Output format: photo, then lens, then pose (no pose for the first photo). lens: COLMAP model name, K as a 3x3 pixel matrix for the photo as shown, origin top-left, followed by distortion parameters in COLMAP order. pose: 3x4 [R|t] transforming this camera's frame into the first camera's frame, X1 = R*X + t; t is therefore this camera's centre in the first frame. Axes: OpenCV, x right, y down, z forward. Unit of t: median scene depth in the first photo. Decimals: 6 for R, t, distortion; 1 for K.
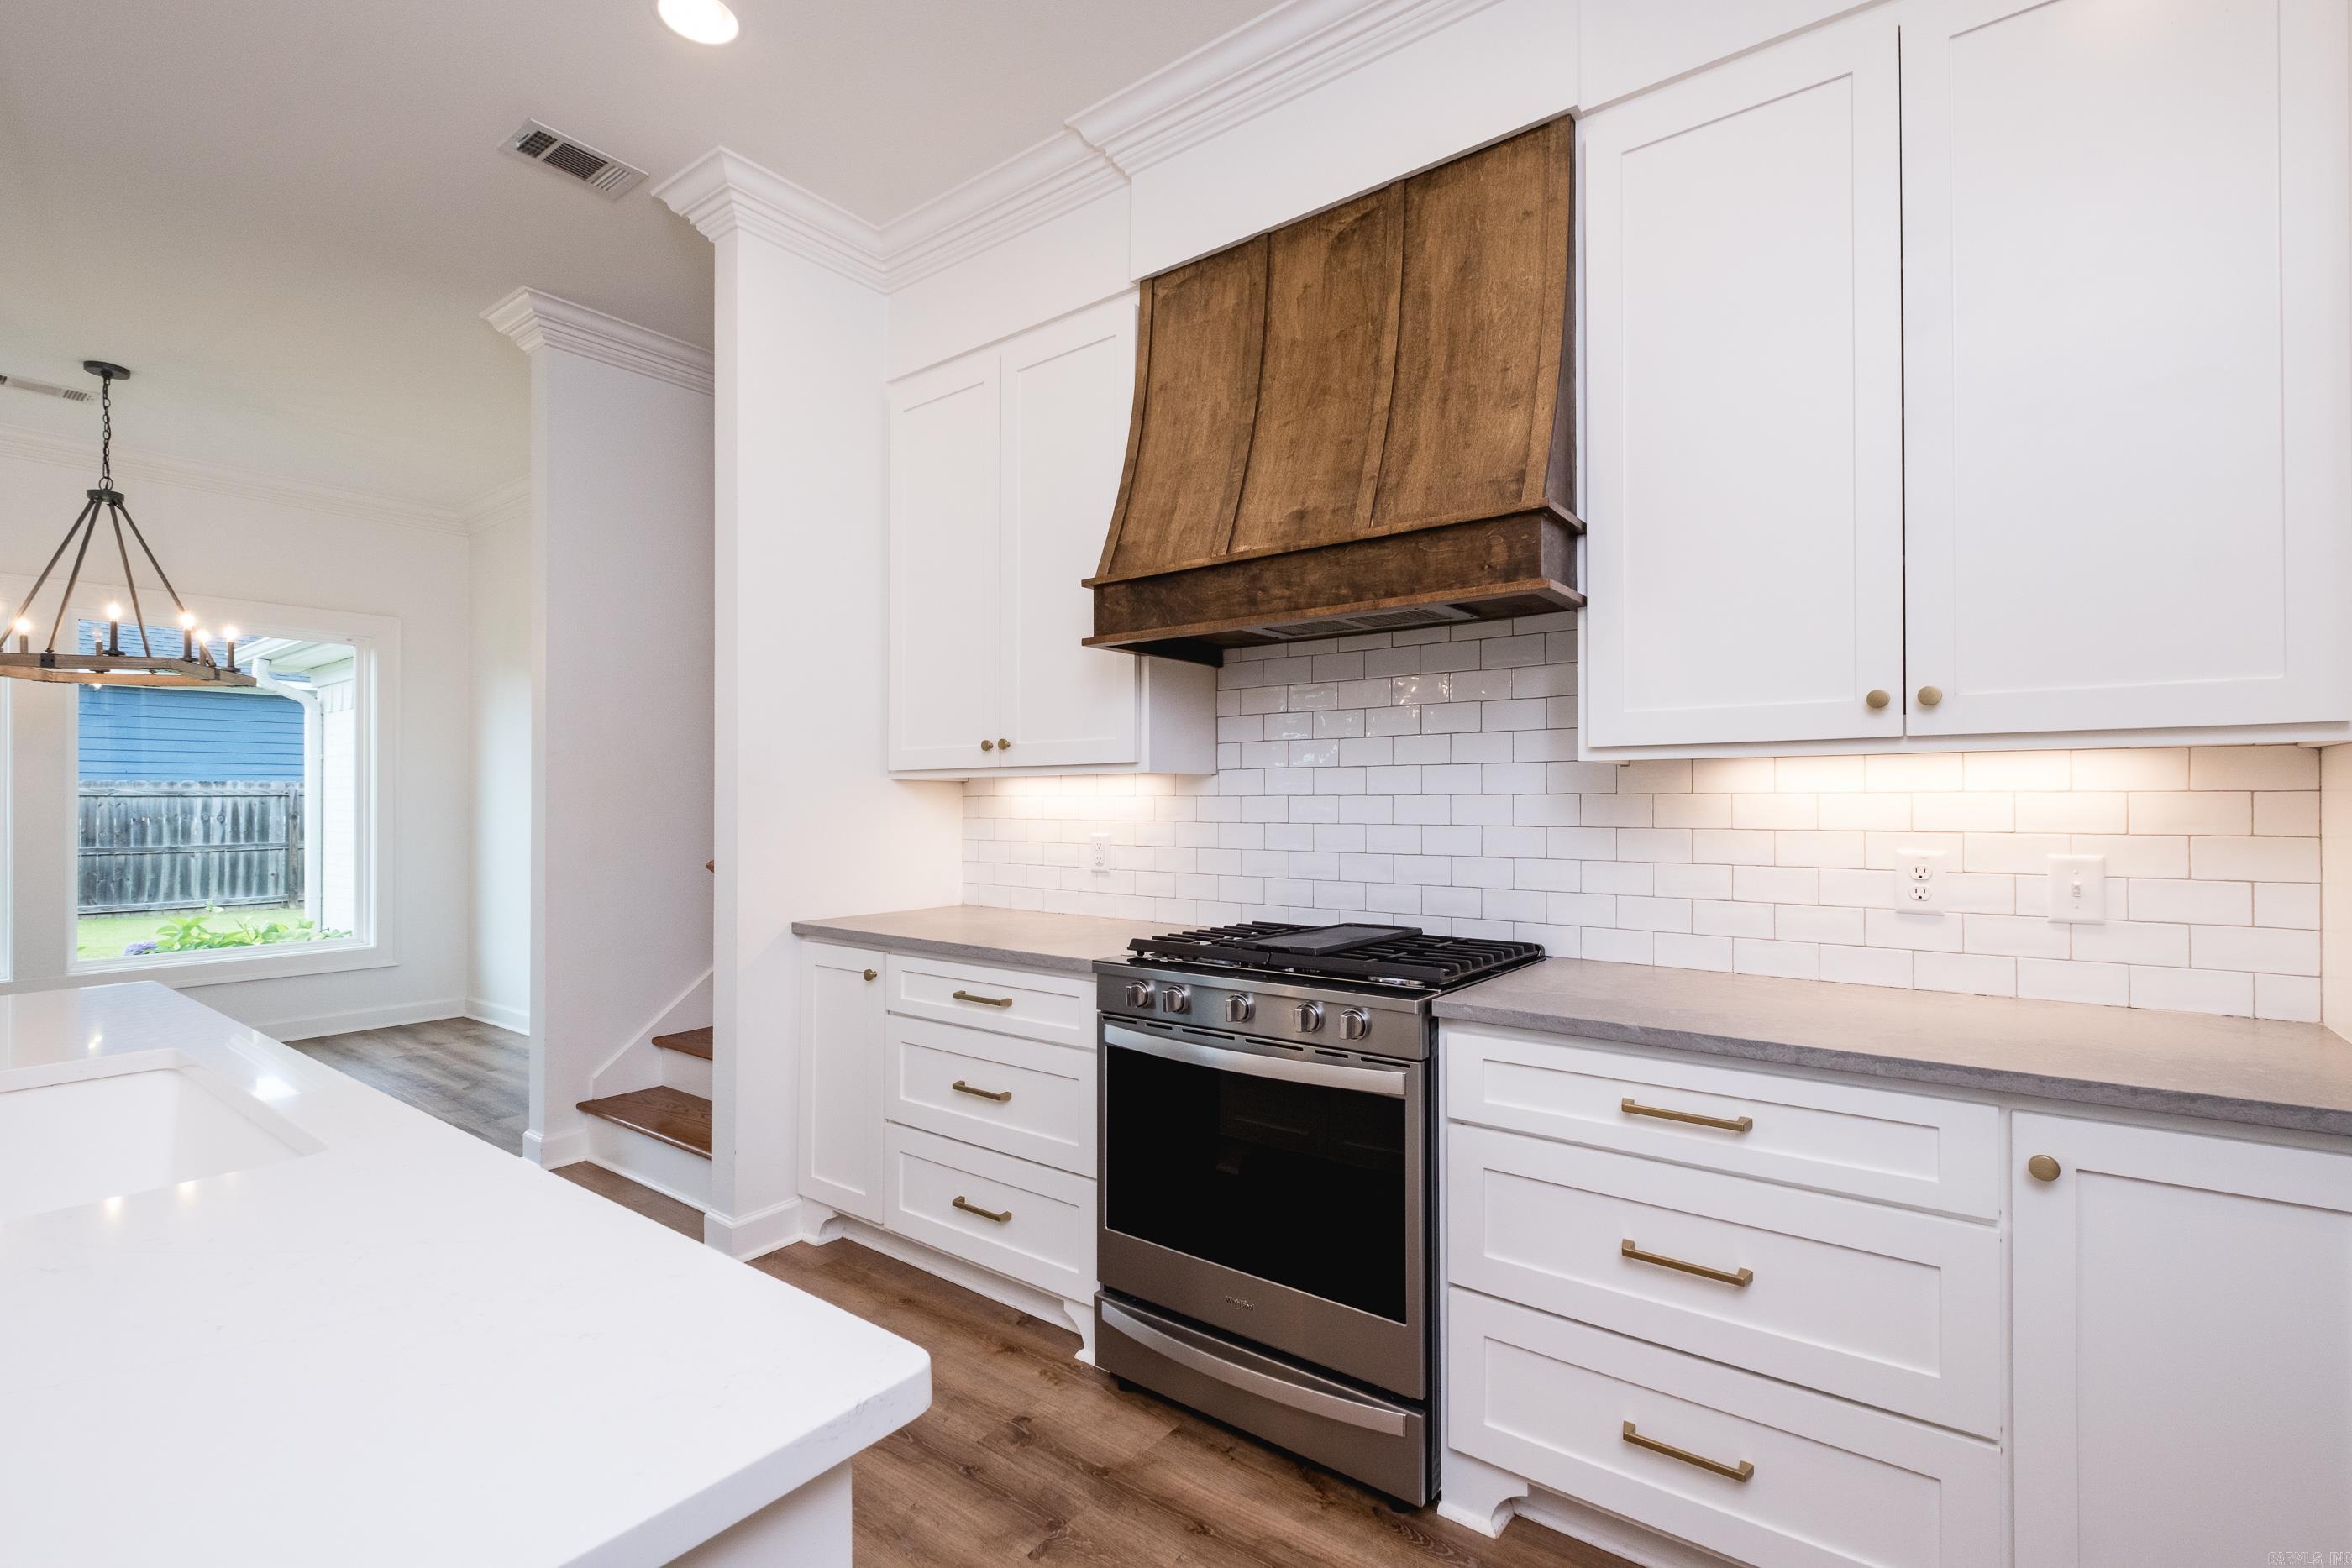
lens RADIAL K [[1004.5, 0, 1165.5], [0, 1004.5, 794.4], [0, 0, 1]] dist [-0.000729, 0.000534]
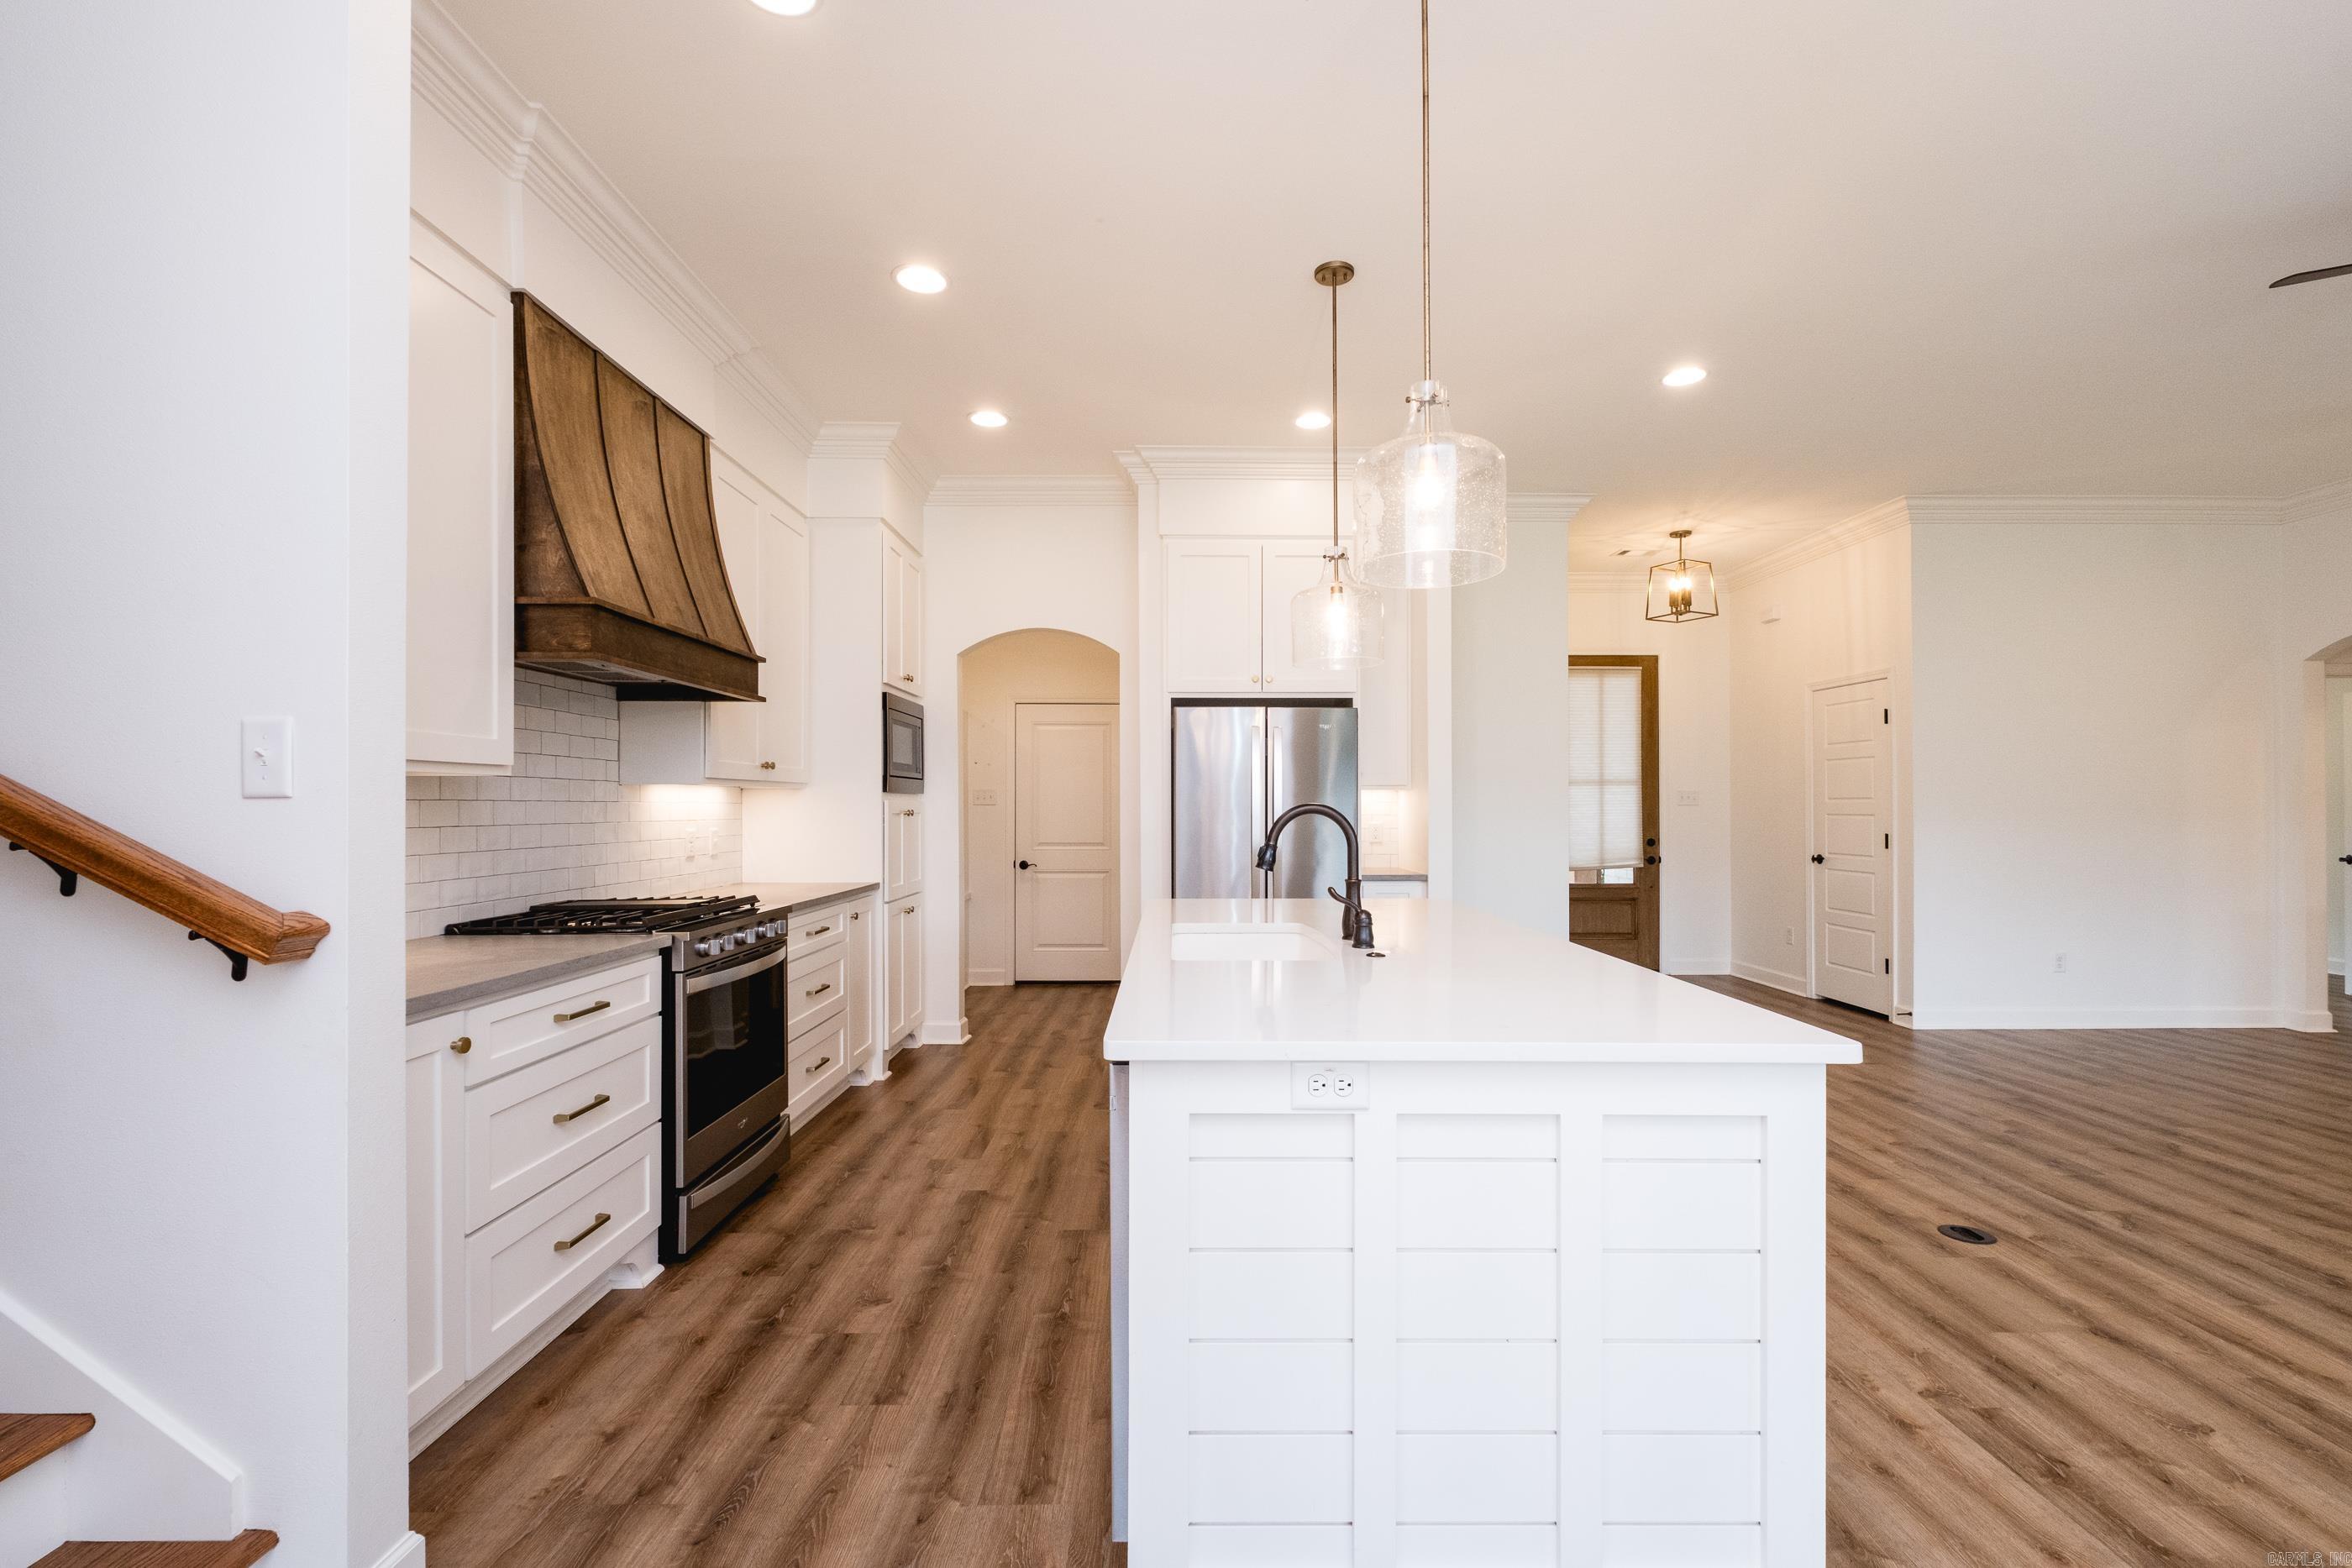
lens RADIAL K [[1040.3, 0, 1228.4], [0, 1040.3, 799.4], [0, 0, 1]] dist [-0.000249, -0.003767]
pose [[-0.631158, 0.008731, 0.775605, -1.212721], [-0.001477, 0.999921, -0.012458, 0.012871], [-0.775653, -0.009009, -0.631096, 1.040115]]
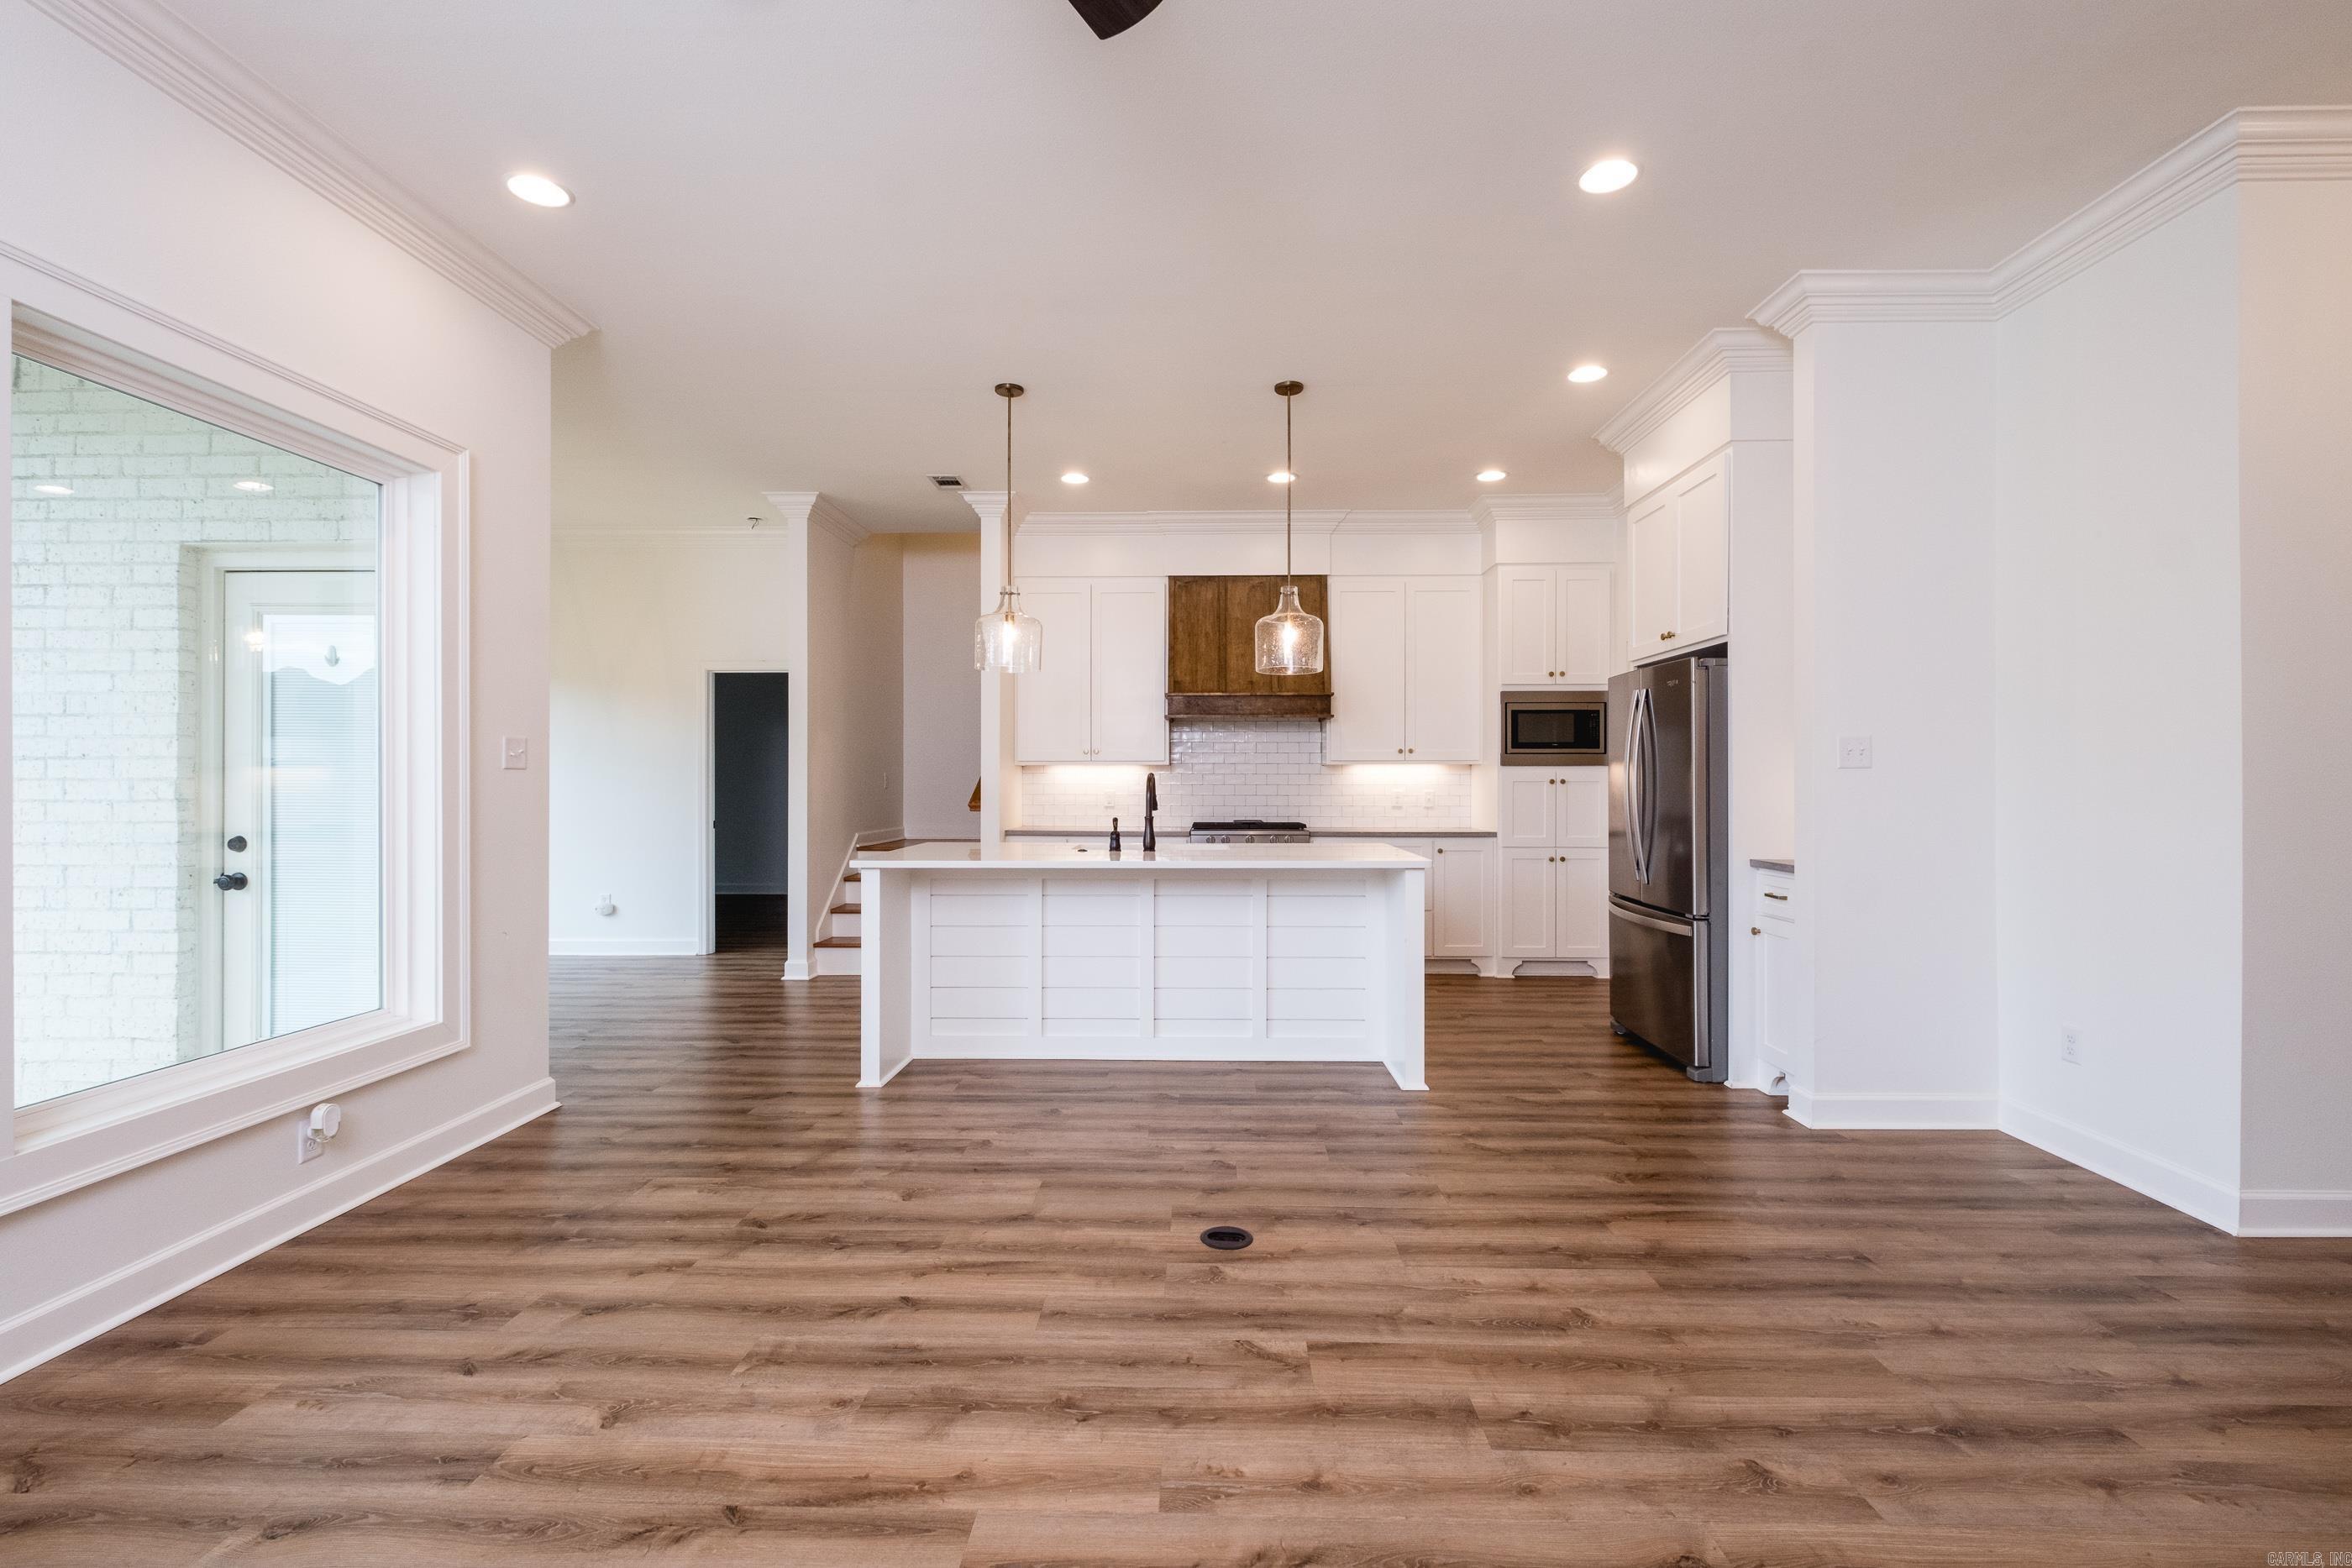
lens RADIAL K [[1063.2, 0, 1124.5], [0, 1063.2, 782.6], [0, 0, 1]] dist [0.001144, -0.001040]
pose [[0.843748, 0.003835, 0.536726, -1.502162], [-0.006886, 0.999970, 0.003679, 0.015006], [-0.536696, -0.006800, 0.843749, -1.194203]]
